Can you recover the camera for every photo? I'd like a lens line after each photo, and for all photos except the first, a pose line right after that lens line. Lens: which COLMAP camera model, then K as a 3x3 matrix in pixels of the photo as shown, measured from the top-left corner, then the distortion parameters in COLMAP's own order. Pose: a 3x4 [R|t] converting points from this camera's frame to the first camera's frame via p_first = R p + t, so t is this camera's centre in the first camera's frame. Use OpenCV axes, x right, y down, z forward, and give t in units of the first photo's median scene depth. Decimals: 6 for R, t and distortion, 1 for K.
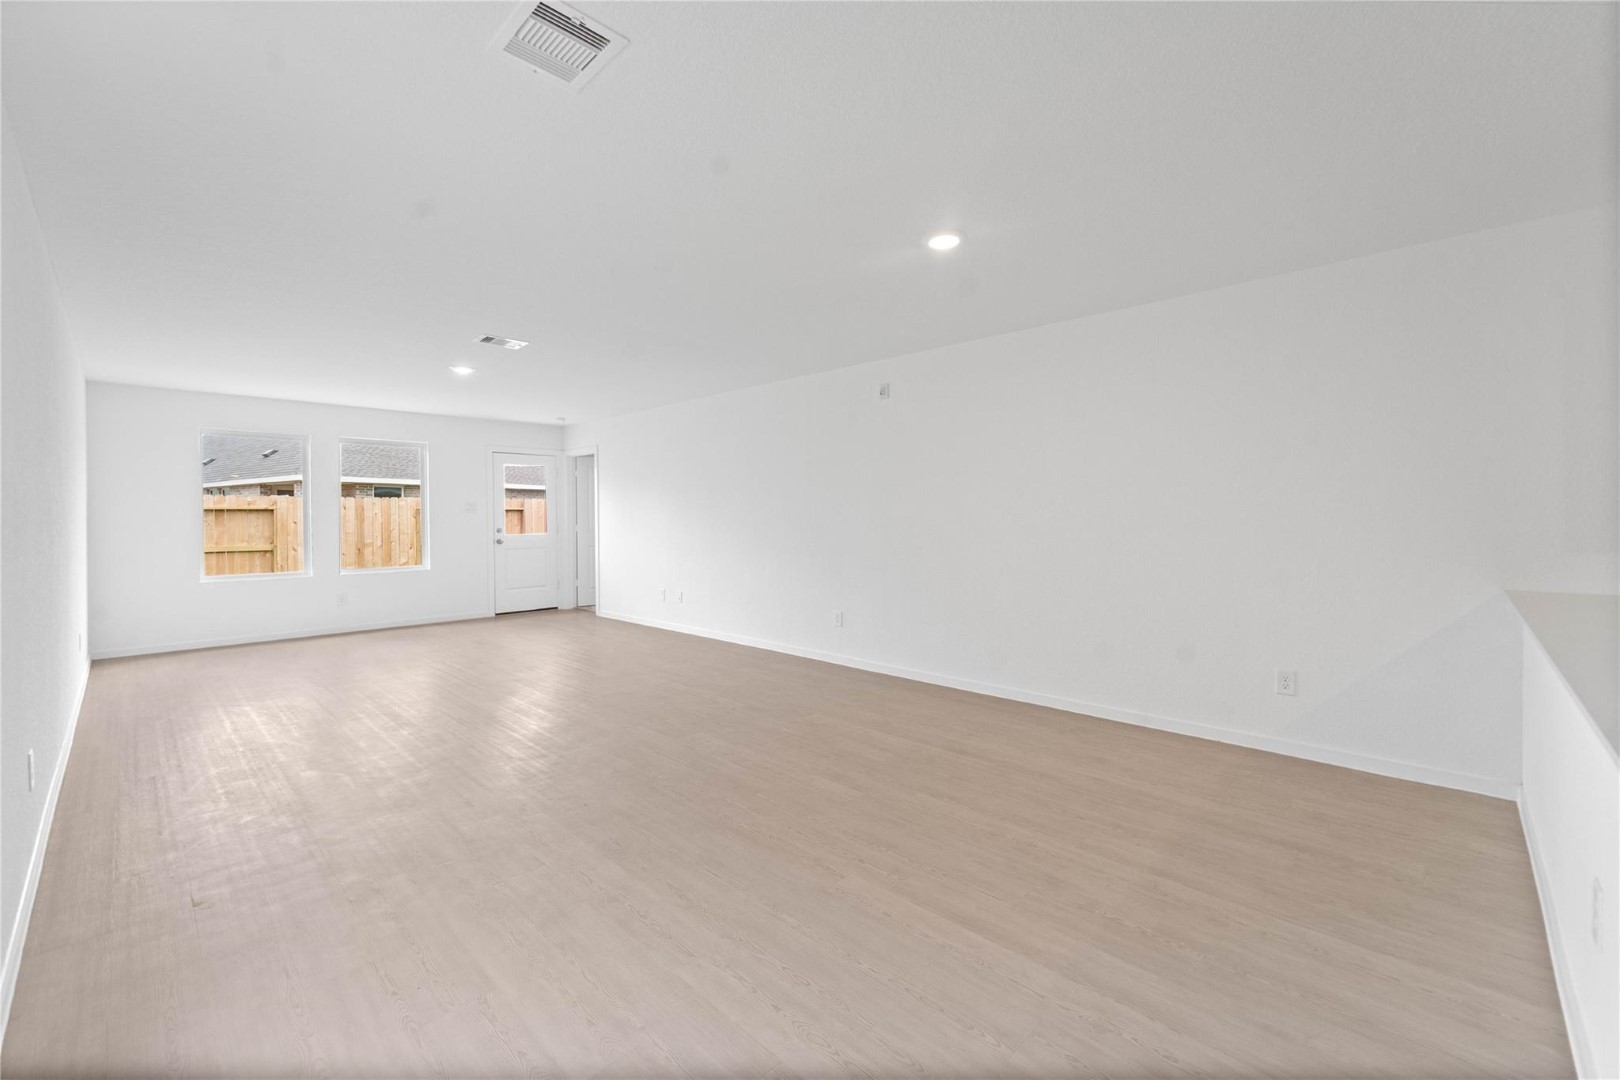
lens RADIAL K [[680.1, 0, 806.5], [0, 680.1, 521.7], [0, 0, 1]] dist [0.000811, -0.000539]
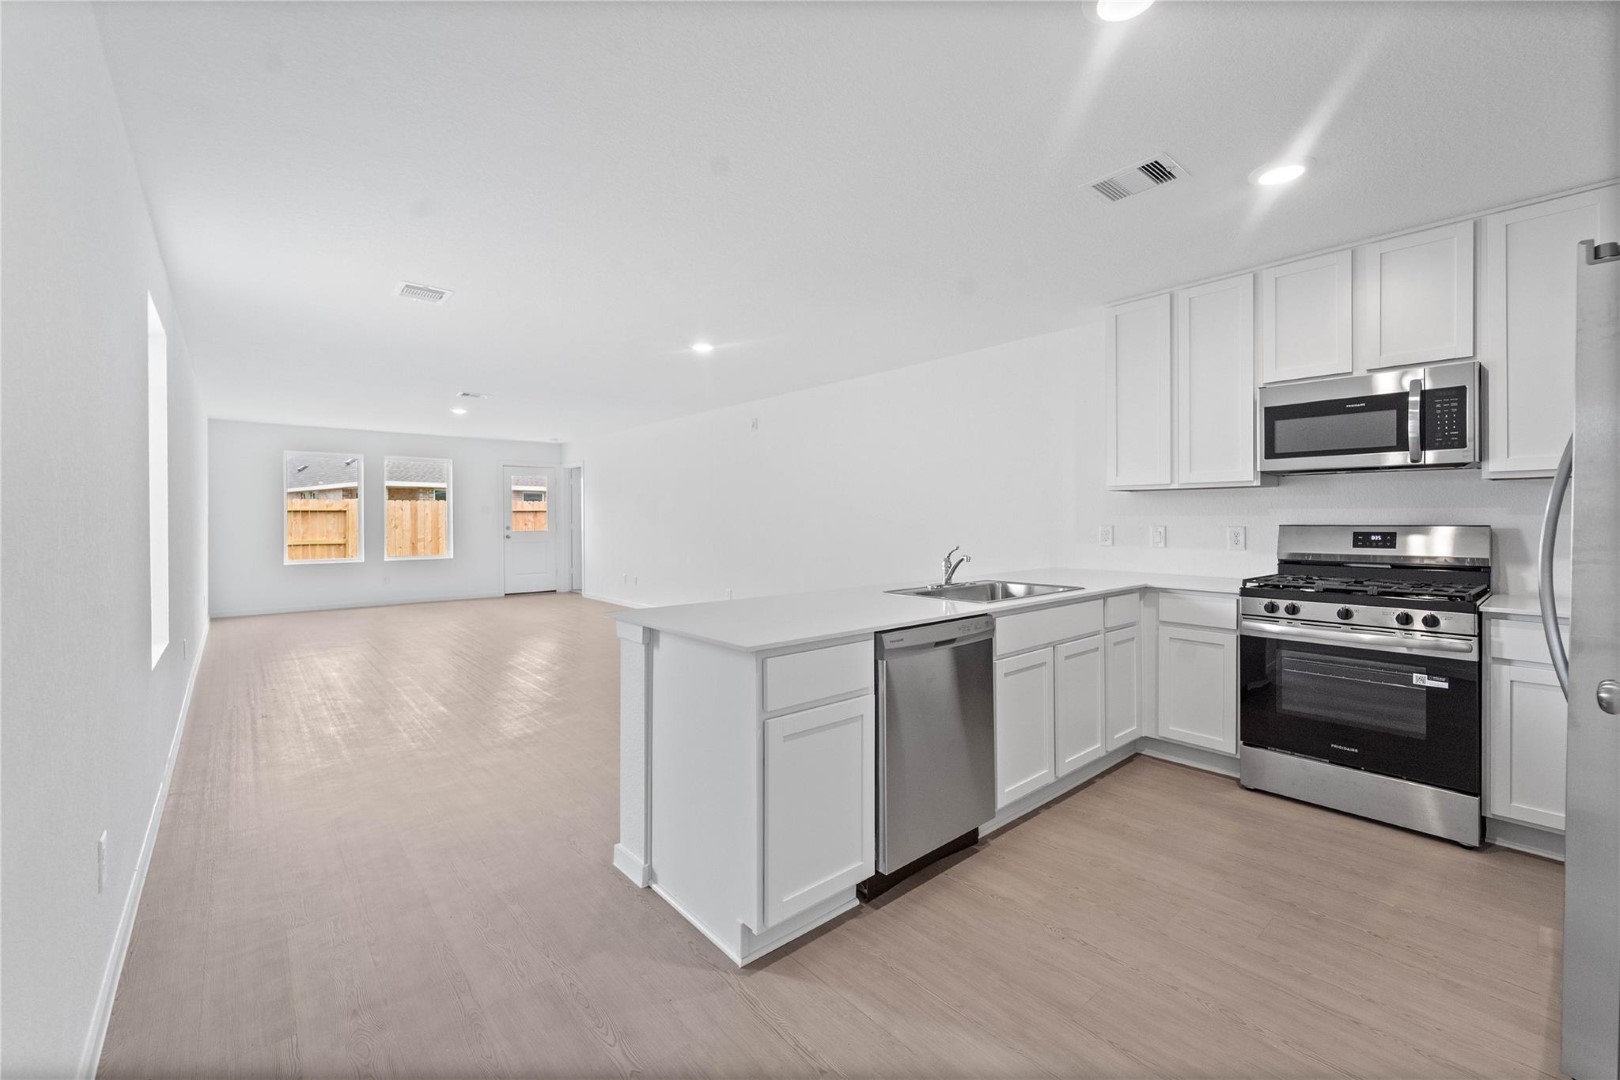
lens RADIAL K [[674.7, 0, 803.7], [0, 674.7, 517.8], [0, 0, 1]] dist [0.001412, 0.000141]
pose [[0.996191, 0.002219, -0.087164, 0.161425], [-0.002745, 0.999979, -0.005912, 0.000077], [0.087149, 0.006129, 0.996176, -0.157917]]
